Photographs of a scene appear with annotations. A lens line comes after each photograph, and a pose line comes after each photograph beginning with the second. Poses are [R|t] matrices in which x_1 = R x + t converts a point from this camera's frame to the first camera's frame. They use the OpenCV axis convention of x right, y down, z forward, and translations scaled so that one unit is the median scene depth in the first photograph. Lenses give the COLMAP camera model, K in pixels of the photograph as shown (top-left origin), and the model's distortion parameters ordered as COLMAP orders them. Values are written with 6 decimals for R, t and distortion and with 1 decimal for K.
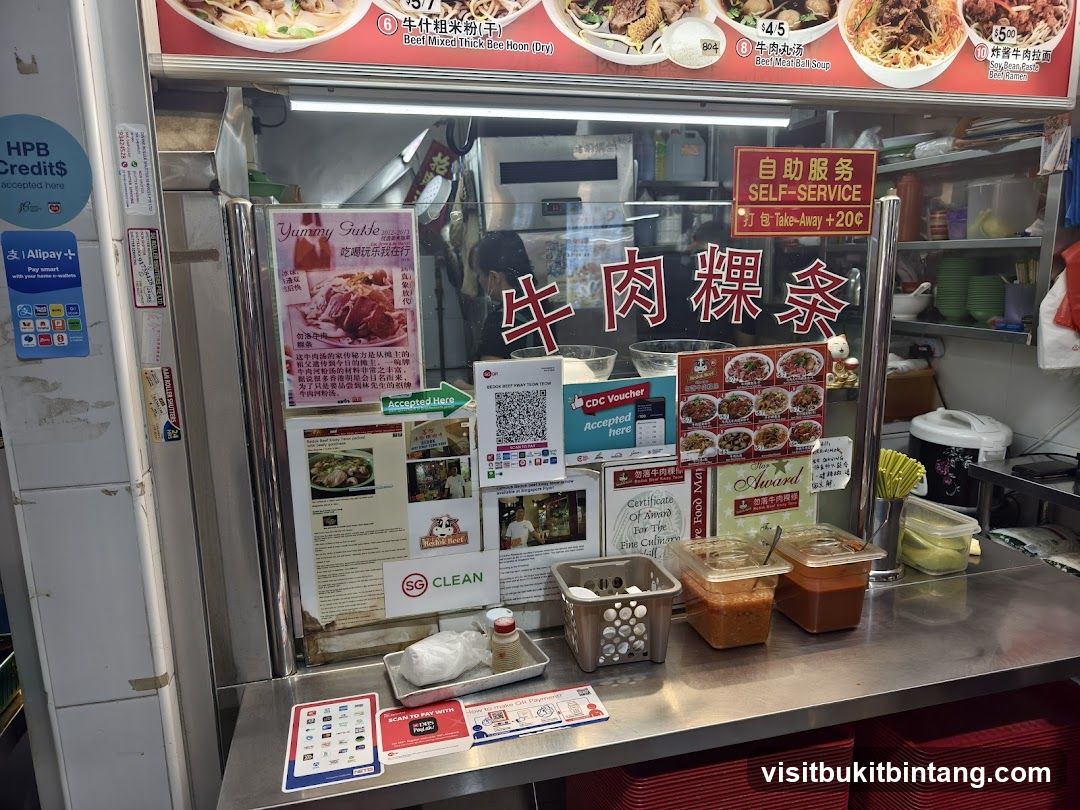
lens RADIAL K [[720.9, 0, 519.4], [0, 720.9, 408.0], [0, 0, 1]] dist [0.011129, -0.017050]
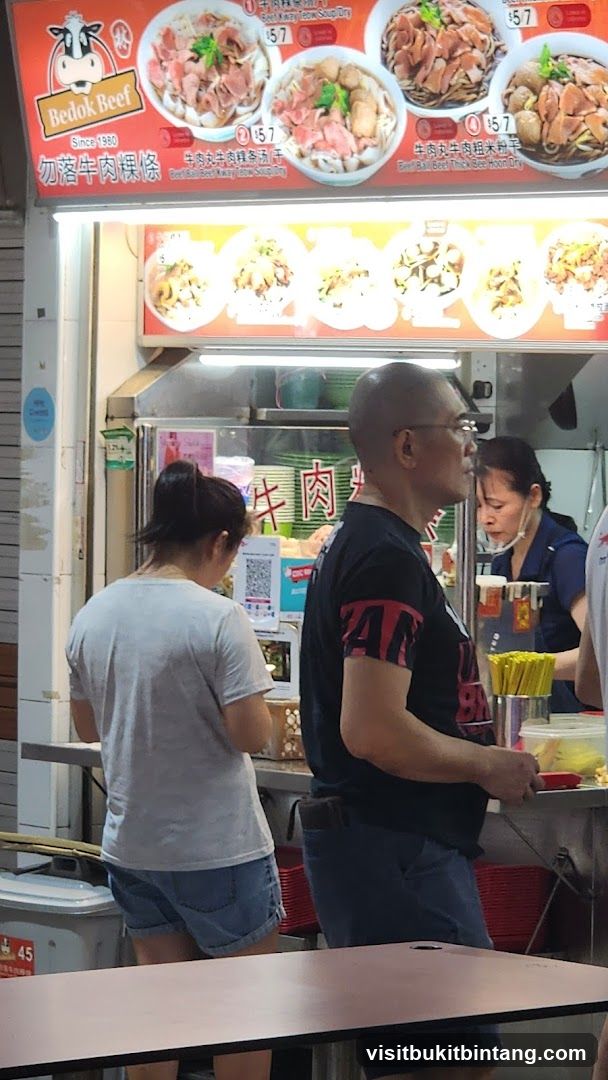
lens RADIAL K [[4504.0, 0, 304.0], [0, 4504.0, 540.0], [0, 0, 1]] dist [-1.325934, 46.060600]
pose [[0.466768, 0.053410, -0.882766, 7.318675], [-0.200644, 0.978542, -0.046887, 0.313218], [0.861319, 0.199007, 0.467468, -2.830742]]
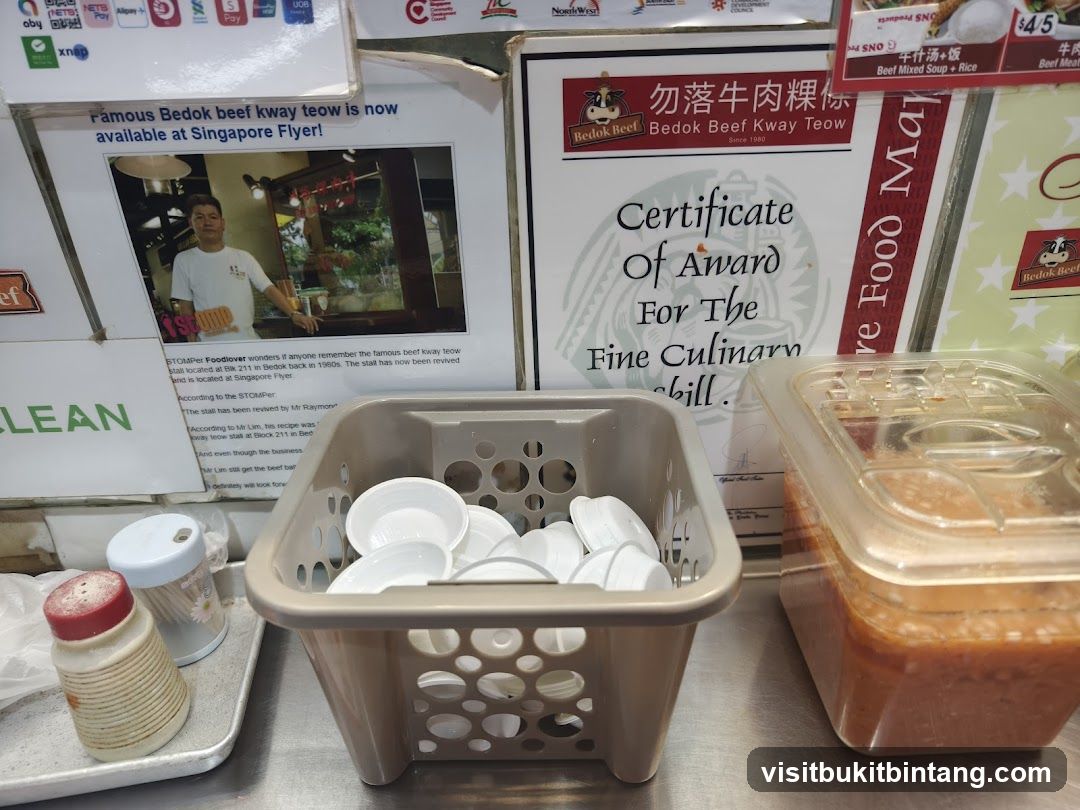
lens RADIAL K [[746.3, 0, 542.3], [0, 746.3, 407.7], [0, 0, 1]] dist [-0.017075, 0.001514]
pose [[0.979937, 0.104871, -0.169488, 0.183740], [-0.044491, 0.944020, 0.326874, 0.114284], [0.194280, -0.312775, 0.929746, 0.730254]]
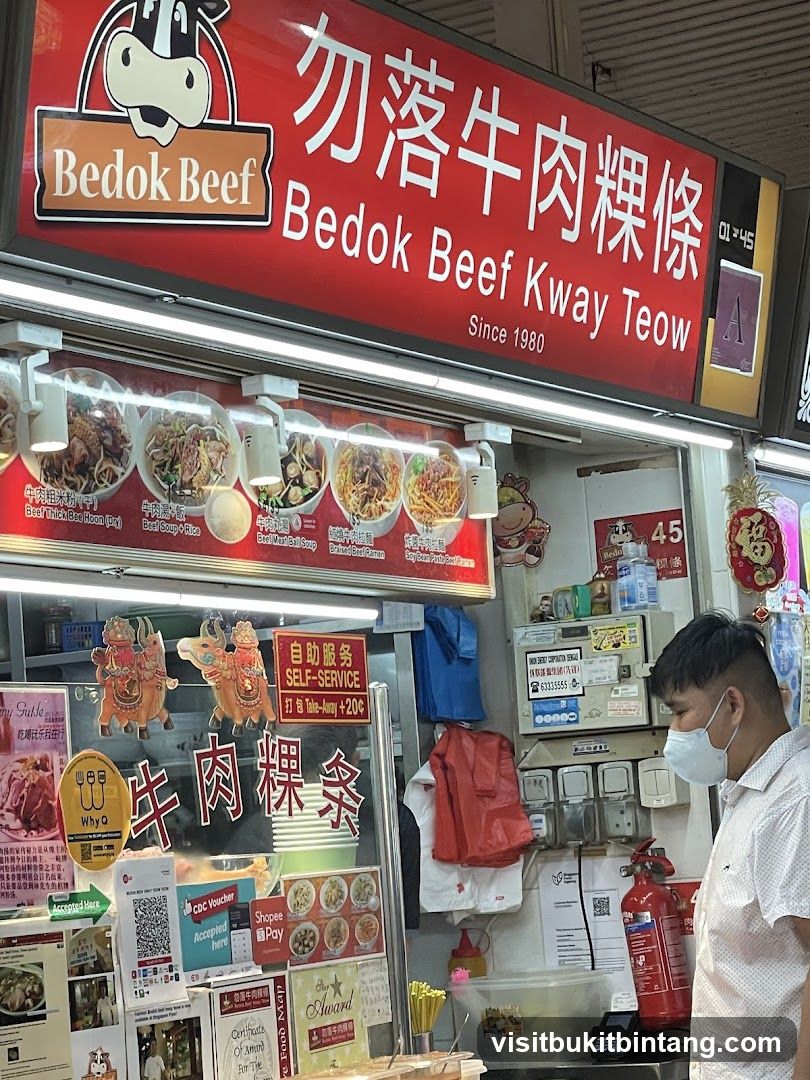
lens RADIAL K [[2791.4, 0, 405.0], [0, 2791.4, 540.0], [0, 0, 1]] dist [0.089367, 1.265648]
pose [[0.696440, 0.048034, 0.716006, -2.116994], [0.200363, 0.945062, -0.258289, 0.483959], [-0.689076, 0.323344, 0.648554, -1.464362]]
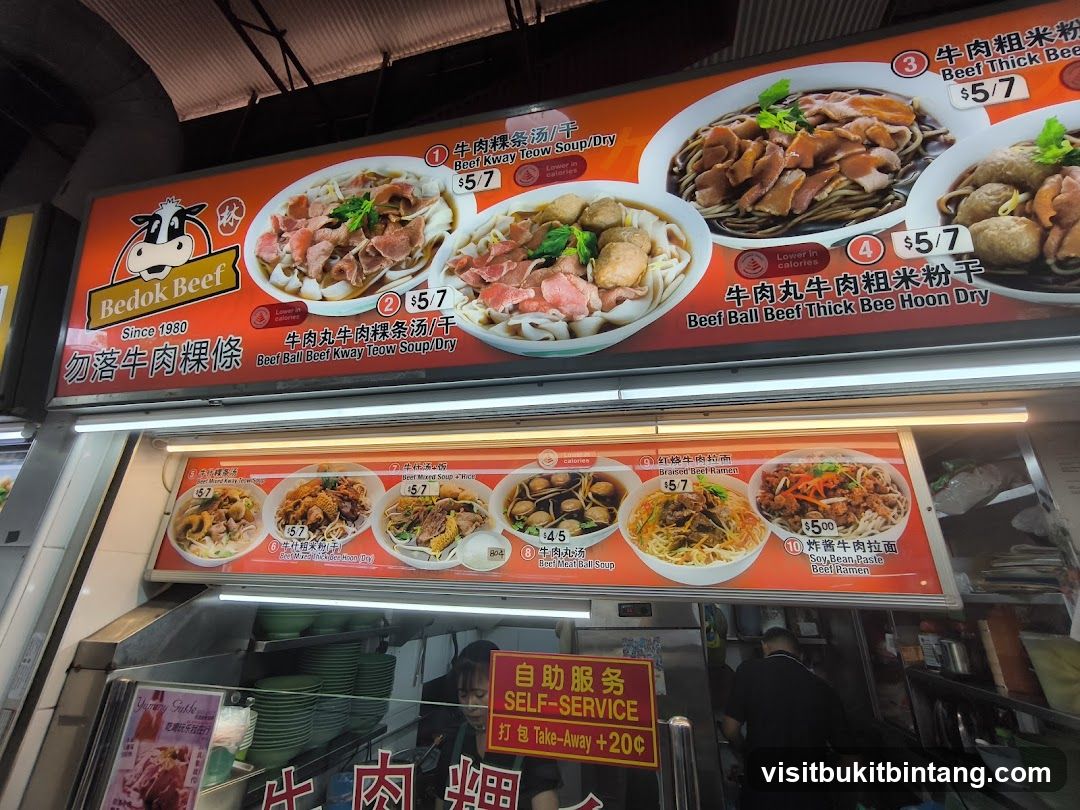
lens RADIAL K [[461.1, 0, 538.8], [0, 461.1, 403.0], [0, 0, 1]] dist [-0.002673, 0.000910]
pose [[0.895823, -0.129197, -0.425216, 0.671299], [-0.132035, 0.836233, -0.532242, -0.303921], [0.424344, 0.532938, 0.732058, 0.328789]]
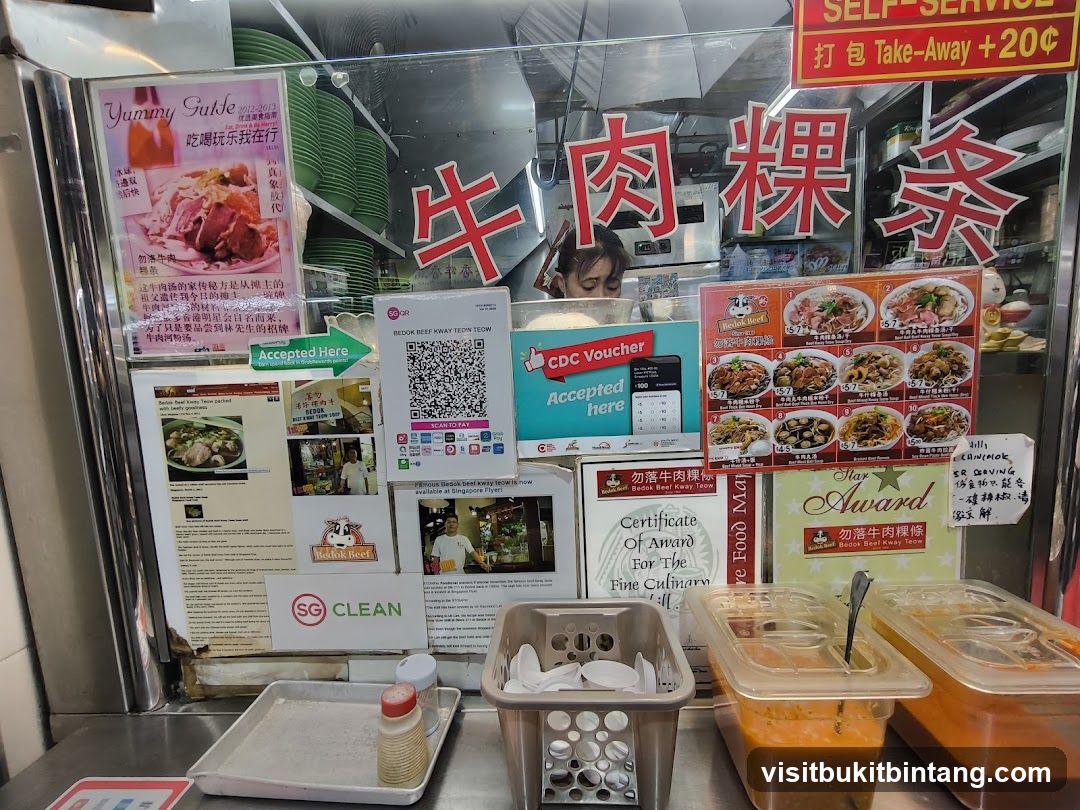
lens RADIAL K [[427.4, 0, 535.9], [0, 427.4, 401.2], [0, 0, 1]] dist [-0.020212, 0.008193]
pose [[0.962334, 0.013731, -0.271522, 0.185398], [-0.036376, 0.996247, -0.078547, 0.058928], [0.269425, 0.085465, 0.959222, 0.618967]]
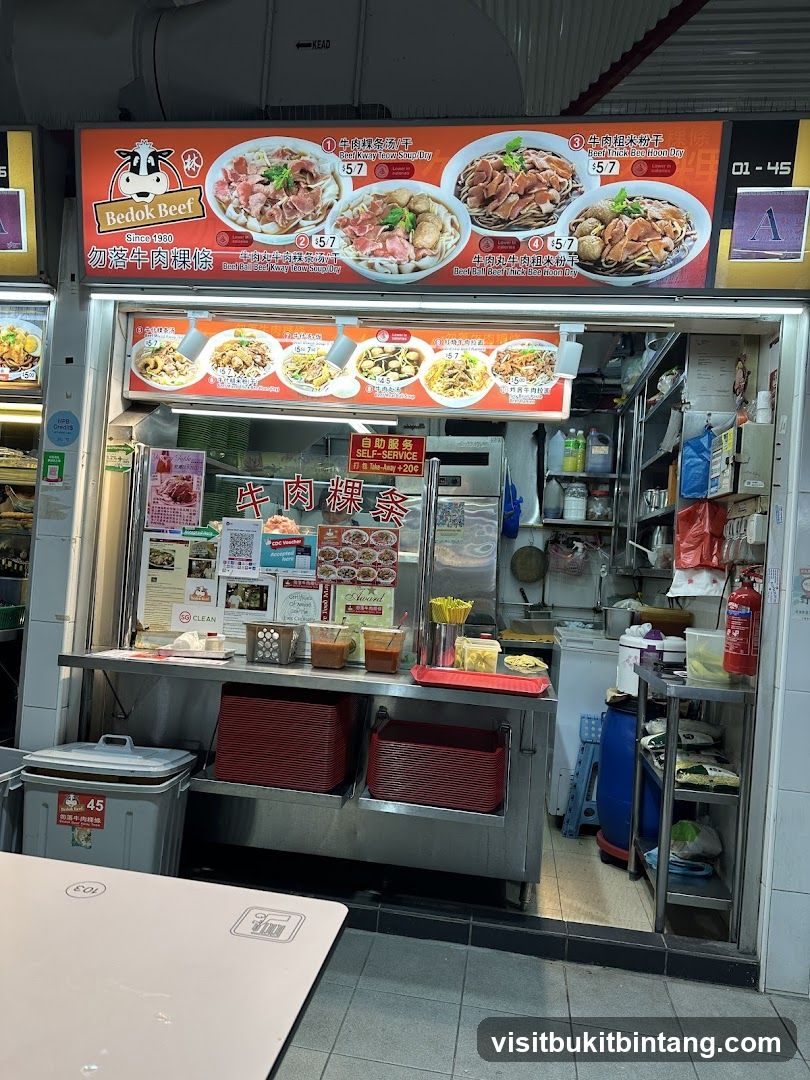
lens RADIAL K [[746.8, 0, 398.2], [0, 746.8, 546.0], [0, 0, 1]] dist [0.164015, -0.304666]
pose [[0.923254, 0.078558, -0.376072, 1.257189], [-0.162509, 0.966843, -0.196993, 0.373083], [0.348127, 0.242990, 0.905408, -0.868436]]
